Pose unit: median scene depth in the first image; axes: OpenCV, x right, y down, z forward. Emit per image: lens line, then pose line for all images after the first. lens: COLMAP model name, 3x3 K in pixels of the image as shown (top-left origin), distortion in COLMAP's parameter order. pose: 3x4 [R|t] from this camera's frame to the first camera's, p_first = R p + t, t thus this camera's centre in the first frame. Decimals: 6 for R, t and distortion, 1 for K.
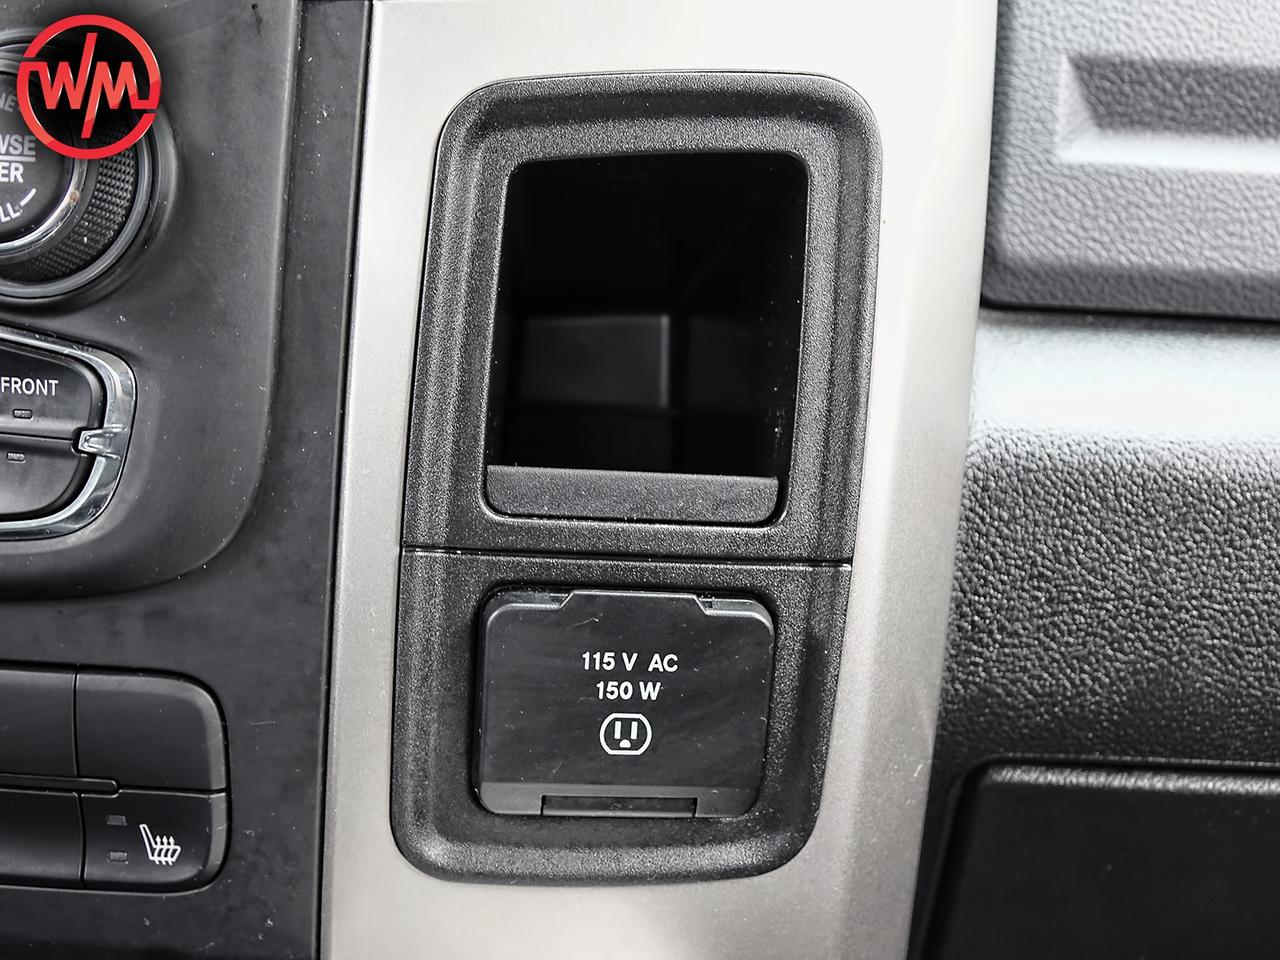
lens RADIAL K [[1382.9, 0, 638.0], [0, 1382.9, 477.7], [0, 0, 1]] dist [-0.029012, 0.000000]
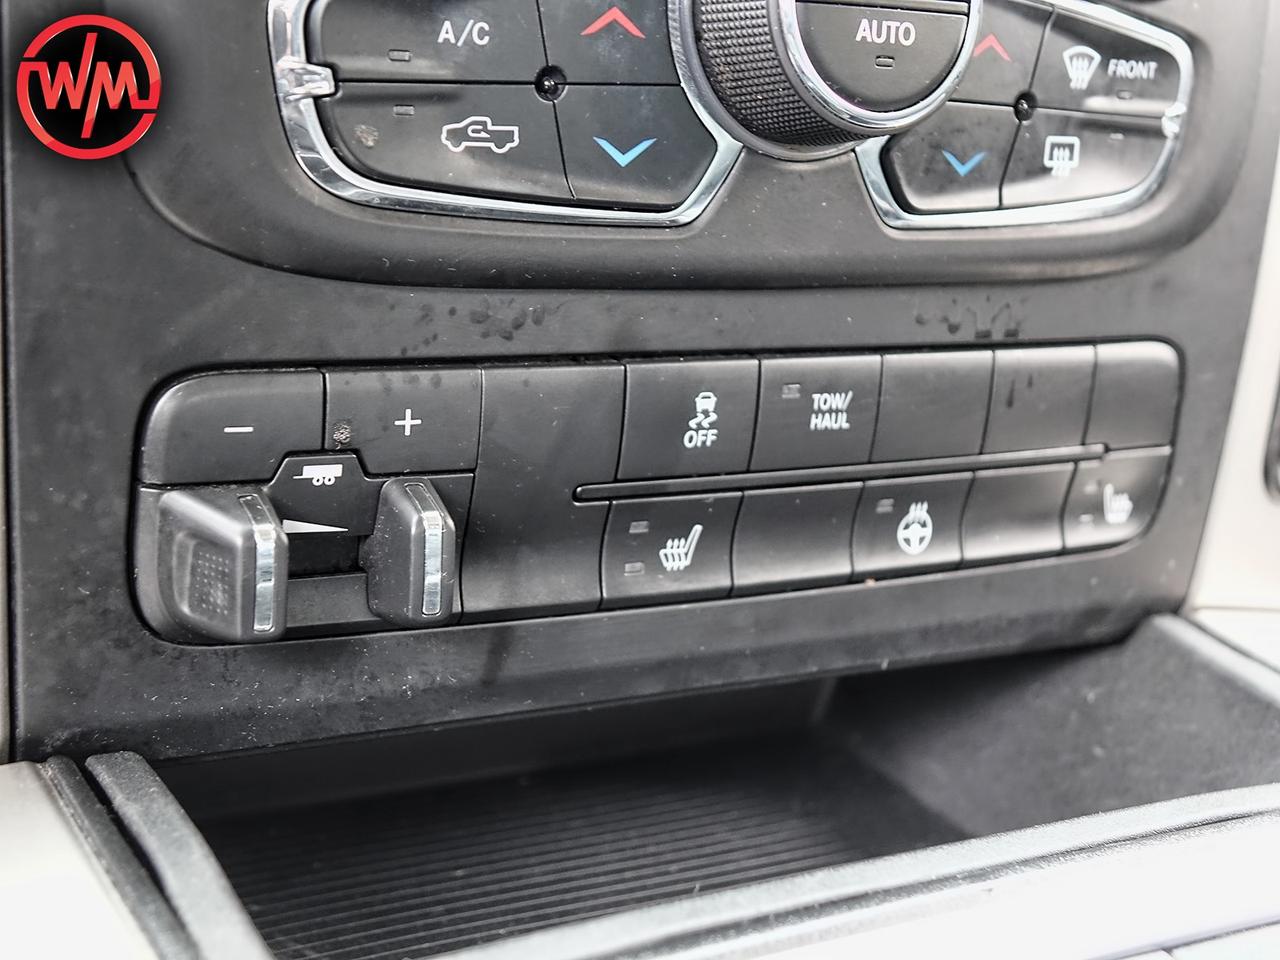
lens RADIAL K [[1991.7, 0, 636.3], [0, 1991.7, 478.6], [0, 0, 1]] dist [-0.084309, 0.000000]
pose [[0.840600, -0.121790, 0.527786, -1.503285], [0.048554, 0.987414, 0.150520, -0.002557], [-0.539475, -0.100901, 0.835934, -0.084228]]
